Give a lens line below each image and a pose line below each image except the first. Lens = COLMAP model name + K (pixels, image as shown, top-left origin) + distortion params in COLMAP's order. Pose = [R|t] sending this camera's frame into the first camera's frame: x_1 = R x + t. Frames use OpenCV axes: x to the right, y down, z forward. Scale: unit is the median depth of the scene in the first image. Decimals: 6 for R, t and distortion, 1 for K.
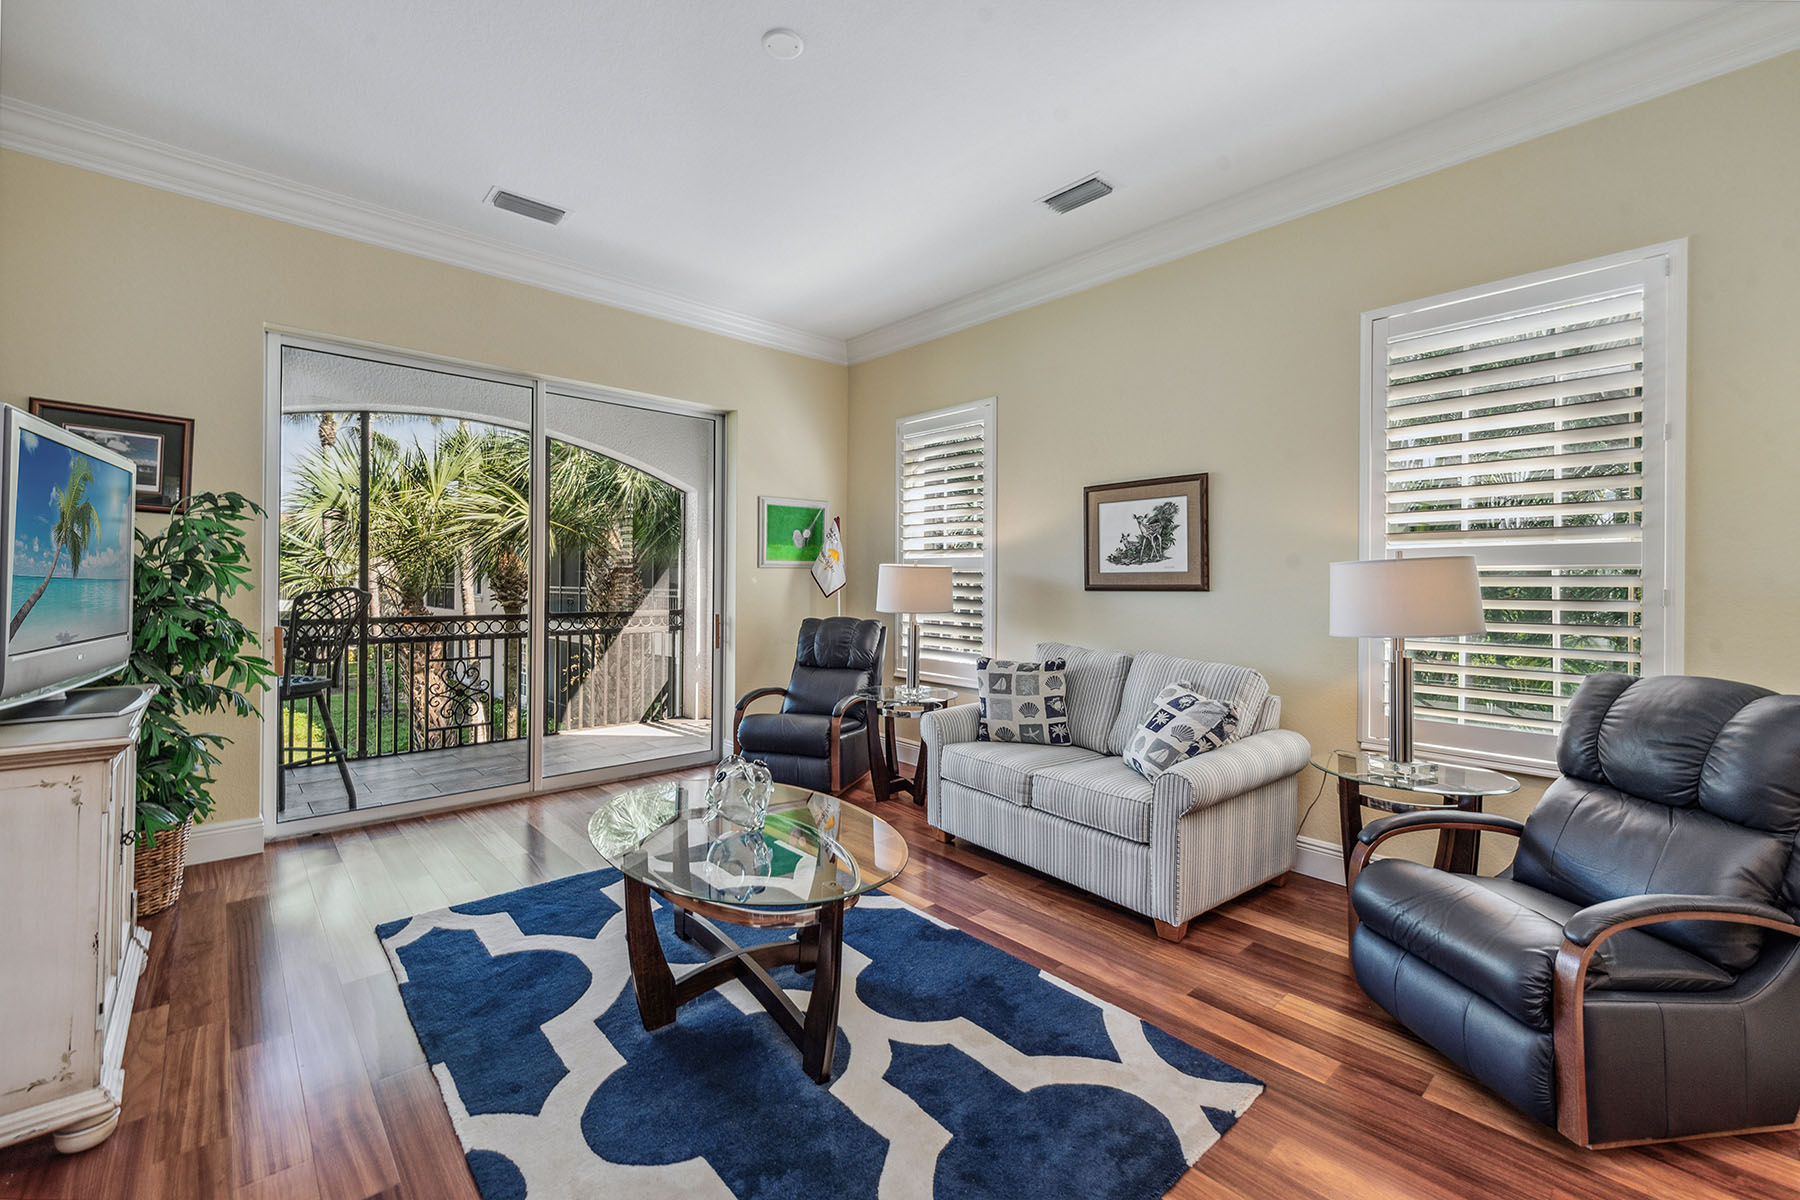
lens RADIAL K [[728.3, 0, 891.4], [0, 728.3, 582.1], [0, 0, 1]] dist [0.008627, -0.001740]
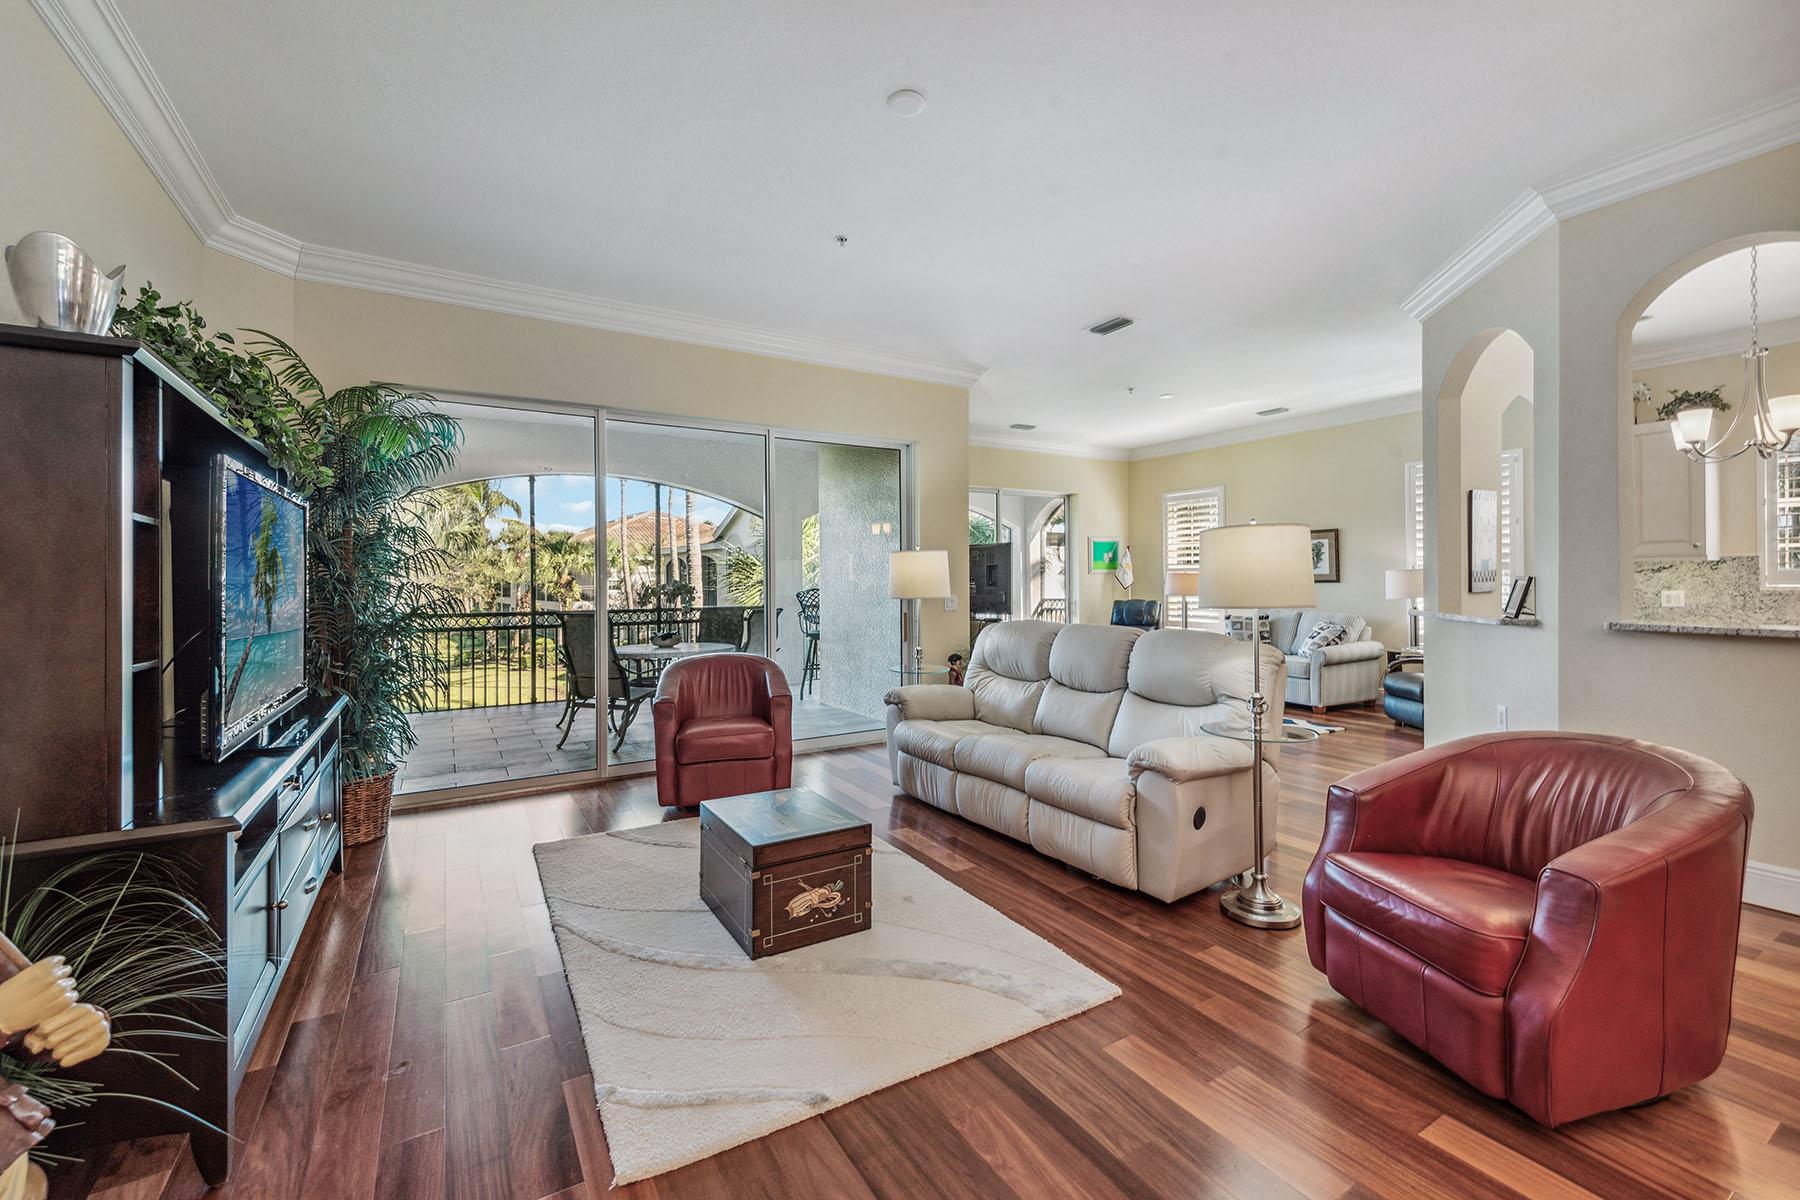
lens RADIAL K [[728.3, 0, 889.8], [0, 728.3, 582.6], [0, 0, 1]] dist [0.008627, -0.001740]
pose [[0.980367, -0.017992, -0.196357, -0.471076], [0.019086, 0.999811, 0.003684, -0.021377], [0.196254, -0.007359, 0.980525, -1.453358]]
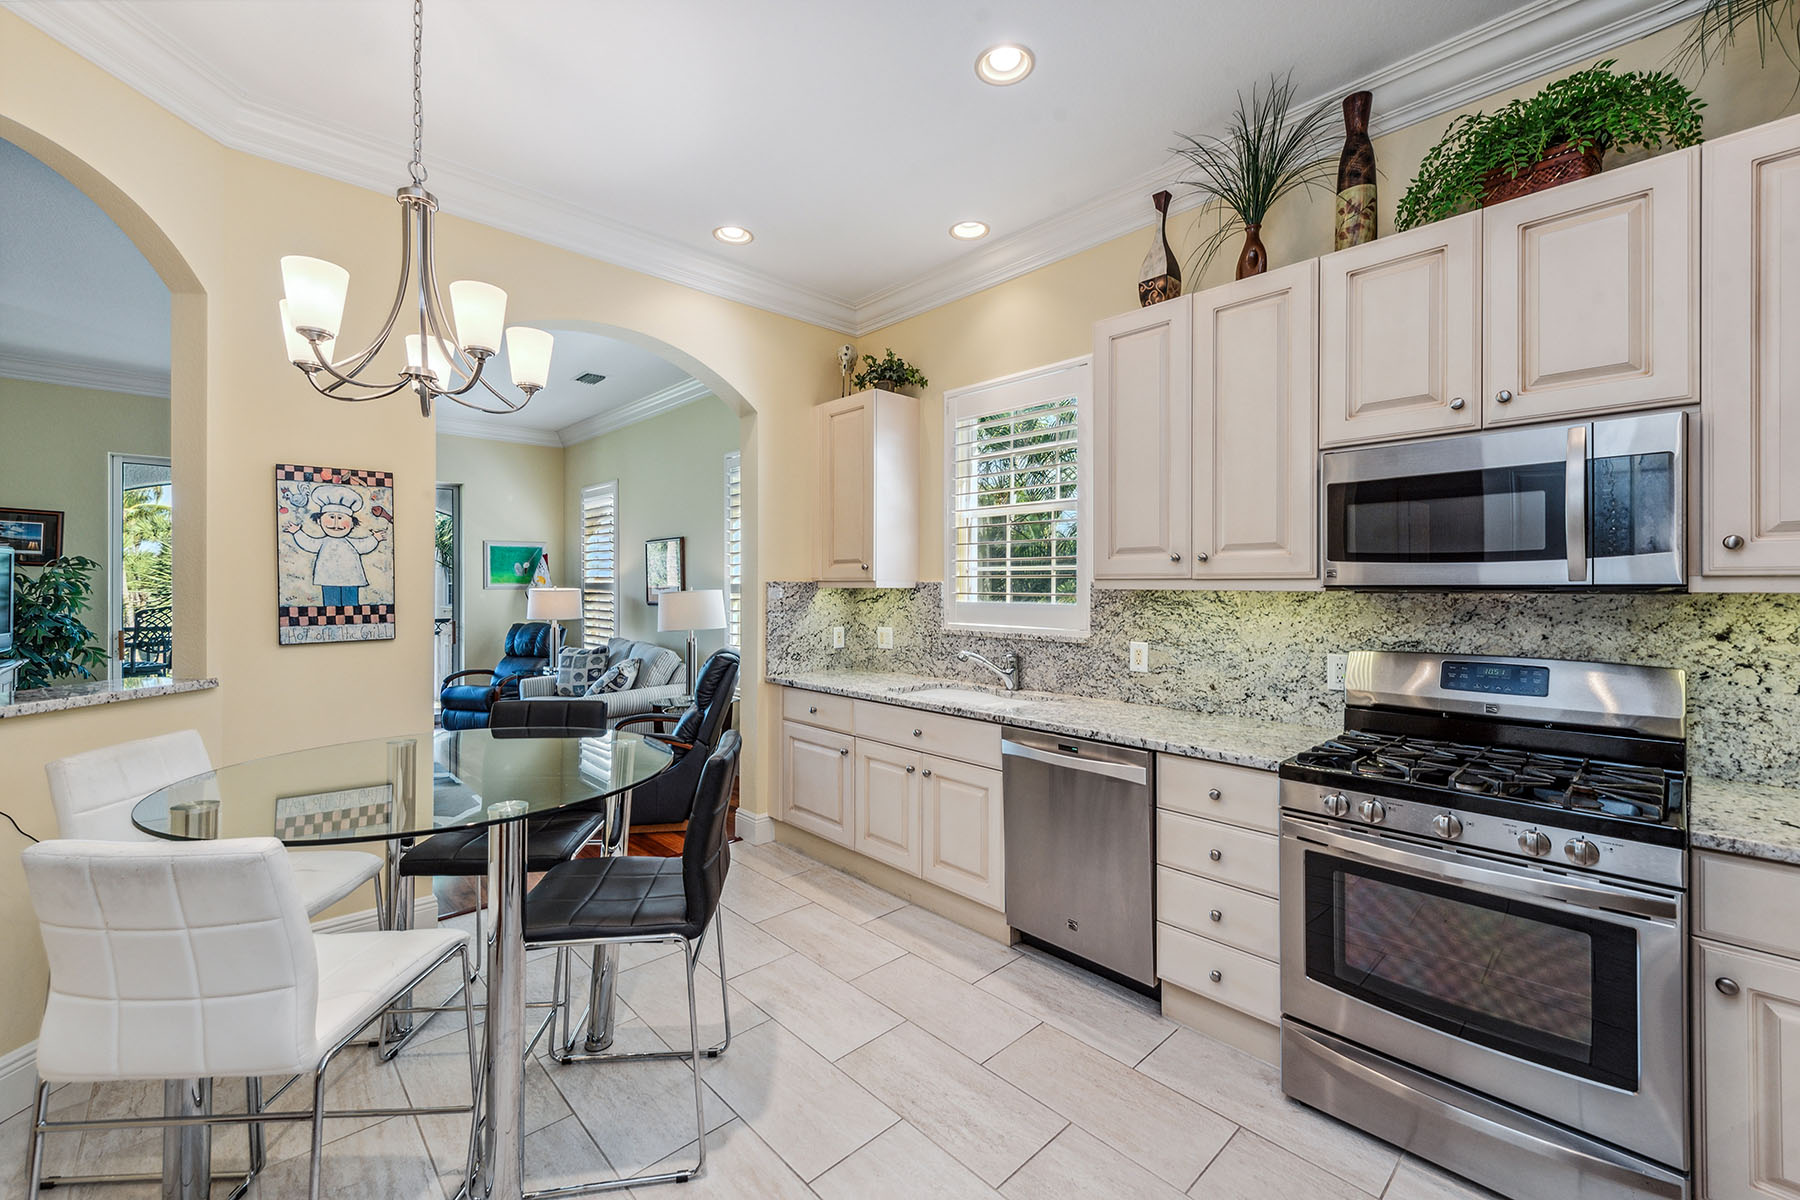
lens RADIAL K [[728.3, 0, 899.3], [0, 728.3, 584.2], [0, 0, 1]] dist [0.008627, -0.001740]
pose [[0.999801, -0.005612, 0.019159, 0.927856], [0.005648, 0.999982, -0.001813, -0.033119], [-0.019149, 0.001921, 0.999815, -0.726558]]
